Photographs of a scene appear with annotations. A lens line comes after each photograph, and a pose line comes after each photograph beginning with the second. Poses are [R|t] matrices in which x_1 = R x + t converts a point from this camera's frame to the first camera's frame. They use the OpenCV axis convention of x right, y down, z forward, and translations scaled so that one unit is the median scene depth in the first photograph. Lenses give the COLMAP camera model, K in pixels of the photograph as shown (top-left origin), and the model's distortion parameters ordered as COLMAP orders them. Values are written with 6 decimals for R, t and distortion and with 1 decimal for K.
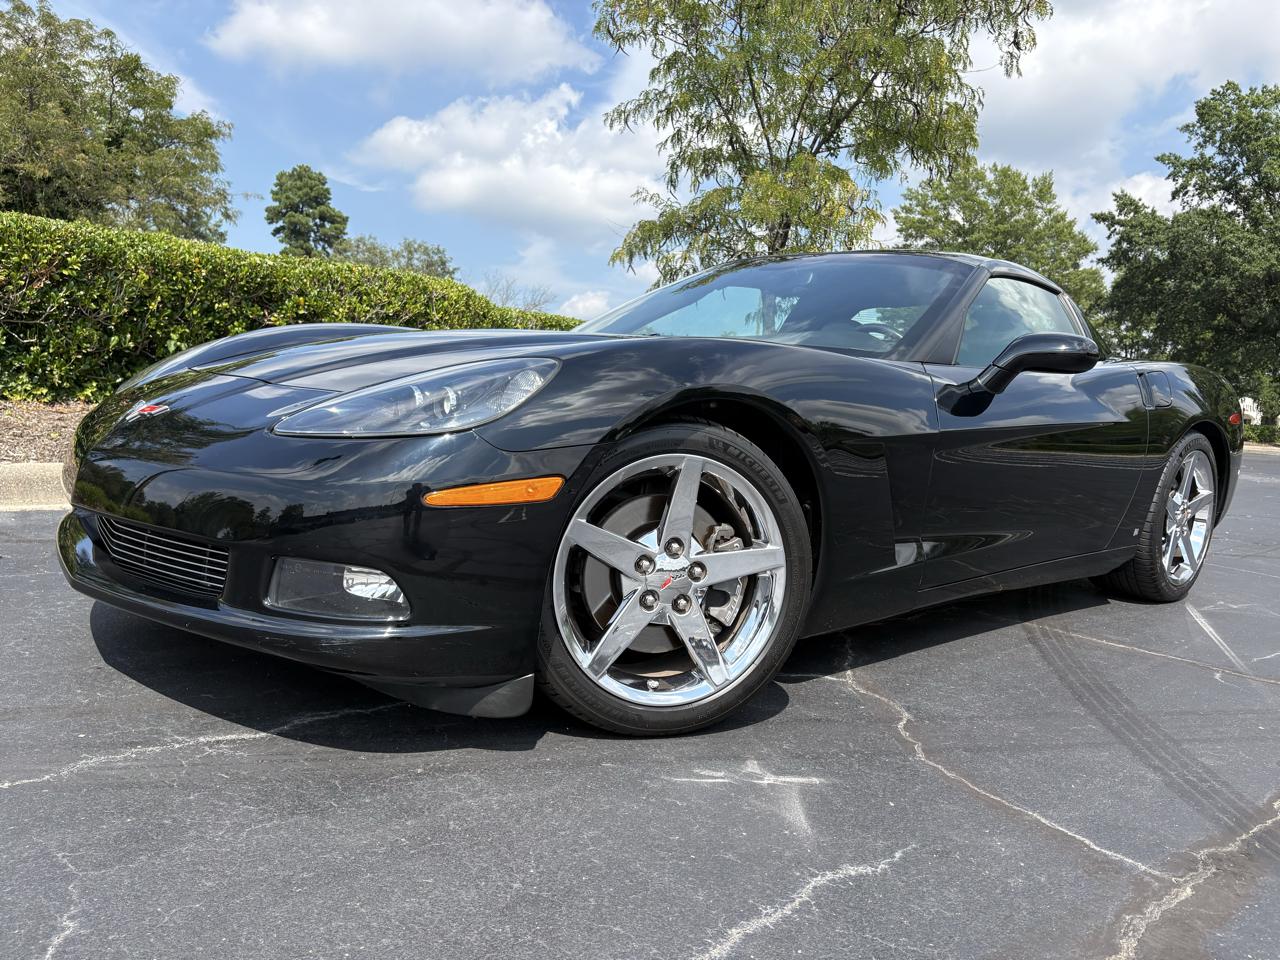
lens RADIAL K [[962.7, 0, 633.3], [0, 962.7, 480.6], [0, 0, 1]] dist [0.052357, -0.046571]
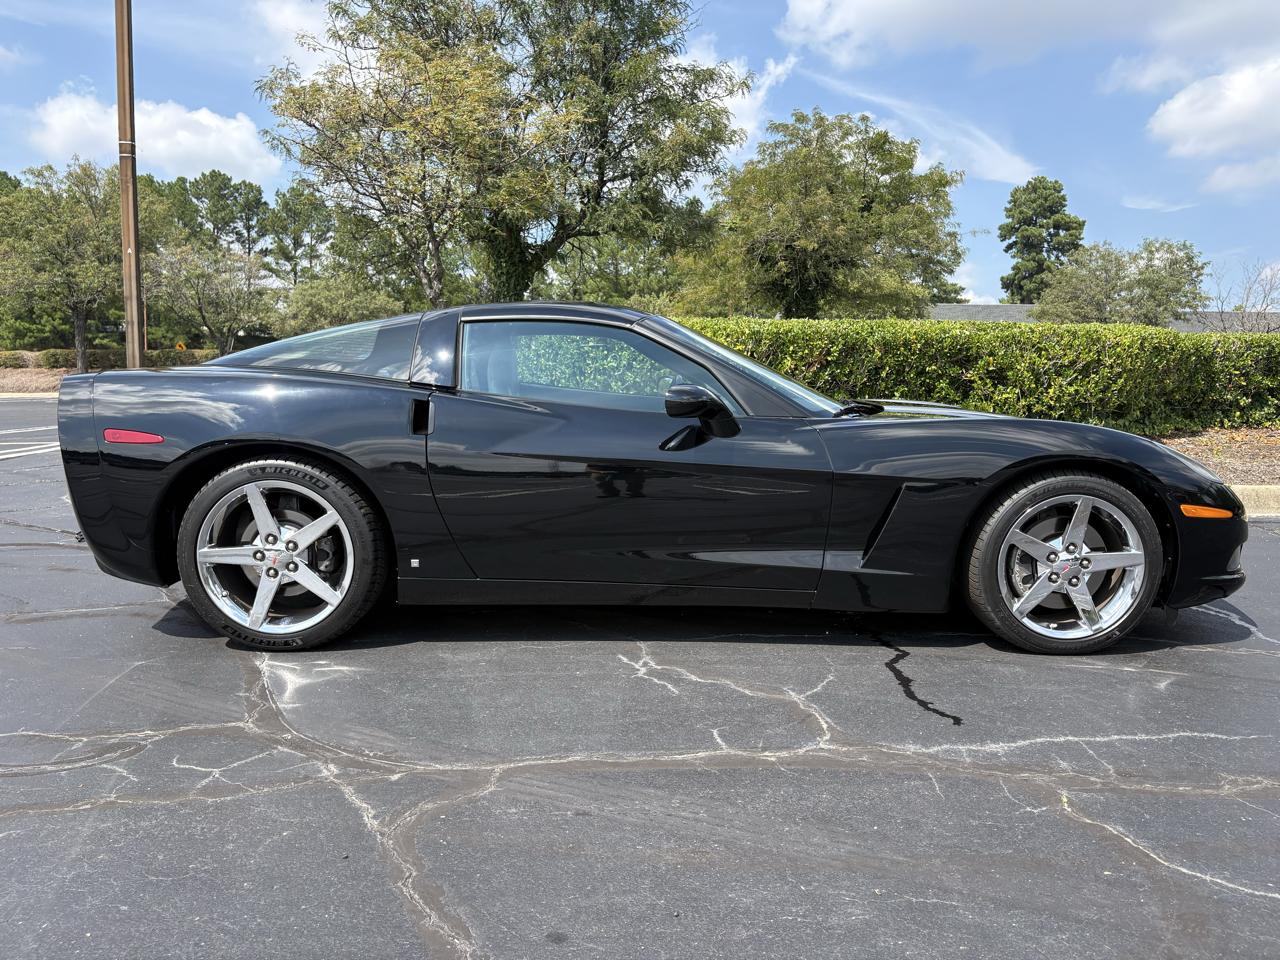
lens RADIAL K [[965.5, 0, 643.1], [0, 965.5, 484.9], [0, 0, 1]] dist [0.042014, -0.038257]
pose [[0.758556, 0.016260, -0.651405, 0.020866], [-0.022220, 0.999753, -0.000920, -0.001504], [0.651229, 0.015172, 0.758730, -0.037875]]
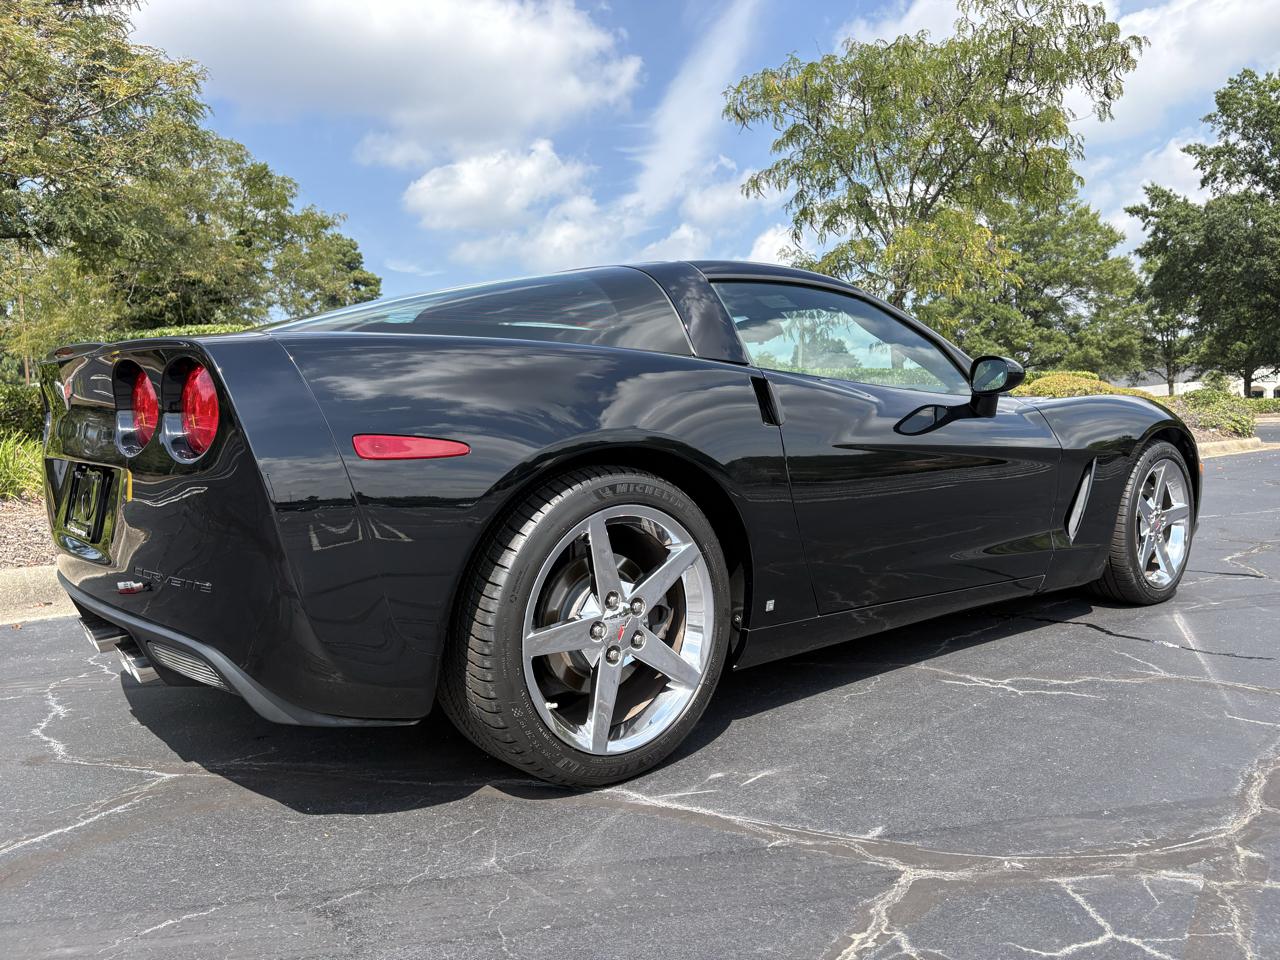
lens RADIAL K [[965.5, 0, 643.1], [0, 965.5, 484.9], [0, 0, 1]] dist [0.042014, -0.038257]
pose [[0.995369, -0.093301, -0.023134, -0.048470], [0.092658, 0.995319, -0.027480, -0.000876], [0.025590, 0.025209, 0.999355, -0.046089]]
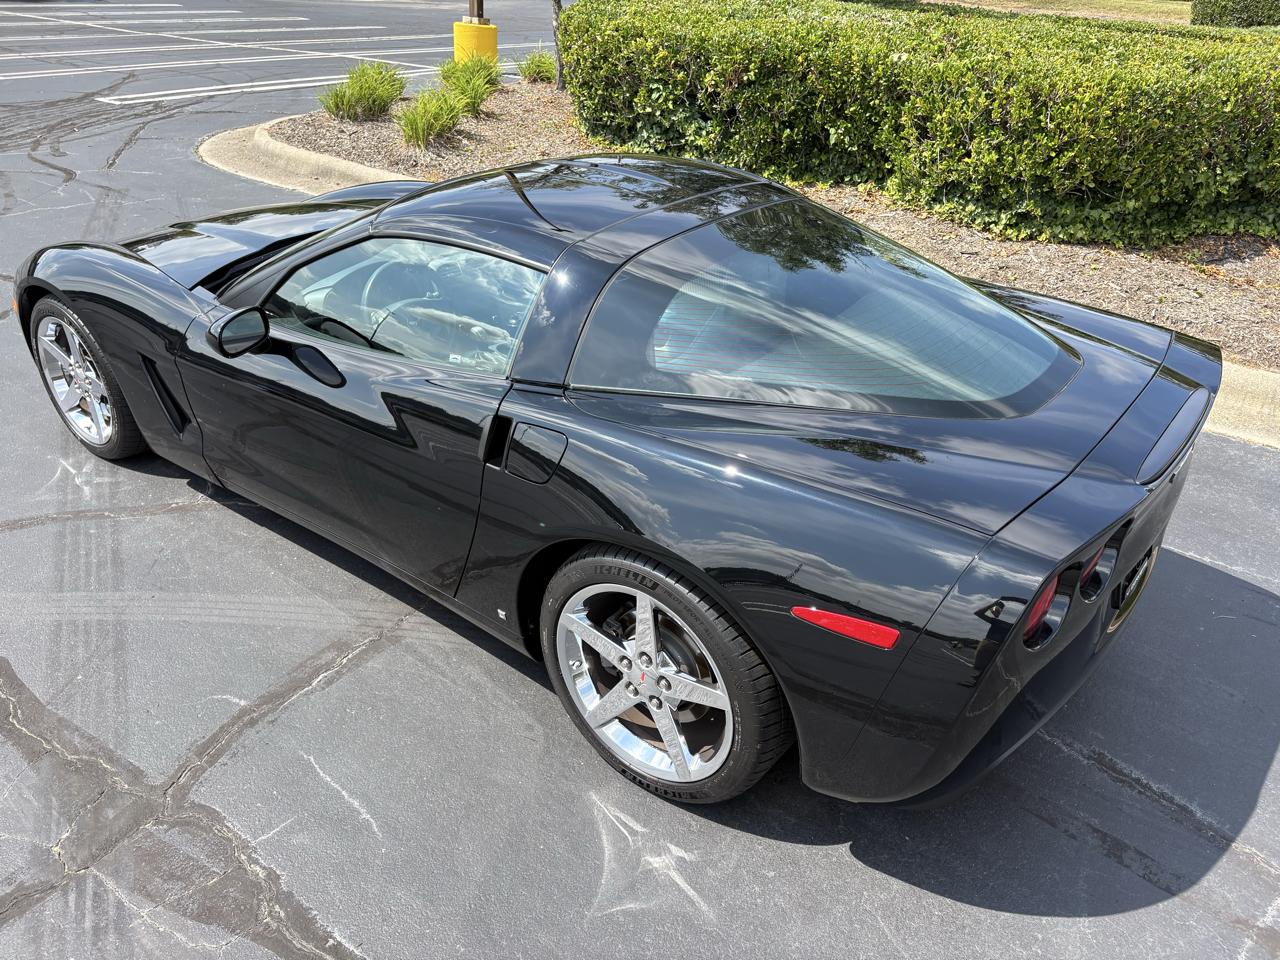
lens RADIAL K [[965.5, 0, 643.1], [0, 965.5, 484.9], [0, 0, 1]] dist [0.042014, -0.038257]
pose [[0.167709, 0.434131, -0.885101, 0.094536], [-0.124810, 0.899943, 0.417762, -0.030937], [0.977904, 0.040407, 0.205113, 0.078177]]
